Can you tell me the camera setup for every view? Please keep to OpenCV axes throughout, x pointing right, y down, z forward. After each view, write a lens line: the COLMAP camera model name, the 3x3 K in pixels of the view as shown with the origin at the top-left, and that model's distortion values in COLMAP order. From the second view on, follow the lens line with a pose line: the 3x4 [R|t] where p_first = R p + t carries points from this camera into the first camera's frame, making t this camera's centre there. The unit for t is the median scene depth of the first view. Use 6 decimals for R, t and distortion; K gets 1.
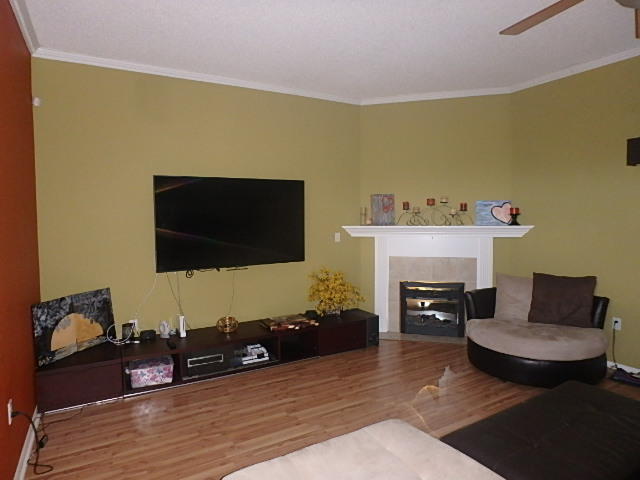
lens RADIAL K [[399.6, 0, 322.6], [0, 399.6, 243.2], [0, 0, 1]] dist [-0.031242, 0.002050]
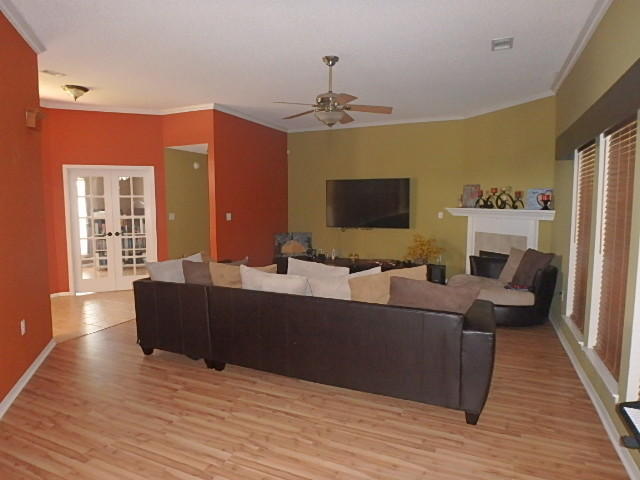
lens RADIAL K [[399.6, 0, 316.1], [0, 399.6, 238.5], [0, 0, 1]] dist [-0.031242, 0.002050]
pose [[0.596093, 0.084699, -0.798435, 1.021940], [-0.059700, 0.996343, 0.061122, 0.008299], [0.800693, 0.011232, 0.598970, -0.247869]]
